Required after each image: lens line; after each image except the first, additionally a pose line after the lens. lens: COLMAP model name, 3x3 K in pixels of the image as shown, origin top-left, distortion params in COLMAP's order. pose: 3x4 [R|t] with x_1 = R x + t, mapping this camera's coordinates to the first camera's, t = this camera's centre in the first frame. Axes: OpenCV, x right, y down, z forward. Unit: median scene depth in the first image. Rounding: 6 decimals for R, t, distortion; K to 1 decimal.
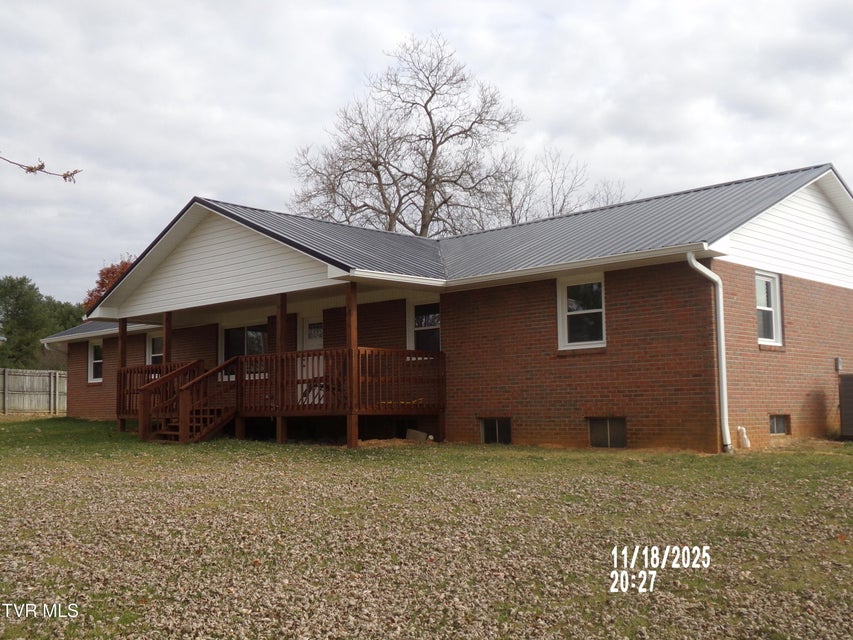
lens RADIAL K [[964.6, 0, 429.3], [0, 964.6, 320.2], [0, 0, 1]] dist [-0.021534, 0.000000]
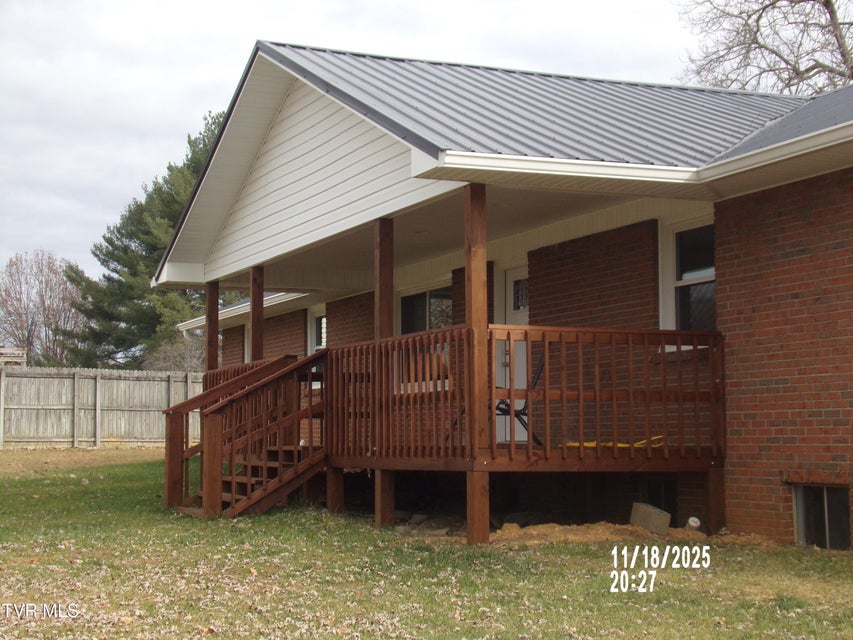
lens RADIAL K [[1514.2, 0, 424.2], [0, 1514.2, 323.5], [0, 0, 1]] dist [0.063025, 0.000000]
pose [[0.914444, -0.017880, -0.404318, 0.175293], [0.026141, 0.999547, 0.014920, 0.014735], [0.403868, -0.024213, 0.914497, 0.300669]]
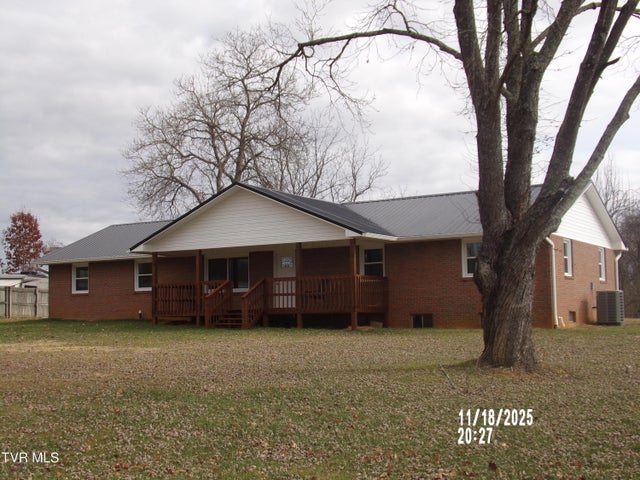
lens RADIAL K [[923.0, 0, 319.2], [0, 923.0, 241.8], [0, 0, 1]] dist [-0.082263, 0.000000]
pose [[0.973810, 0.017917, 0.226656, -0.488954], [-0.019233, 0.999809, 0.003597, -0.035452], [-0.226548, -0.007862, 0.973968, -0.610332]]
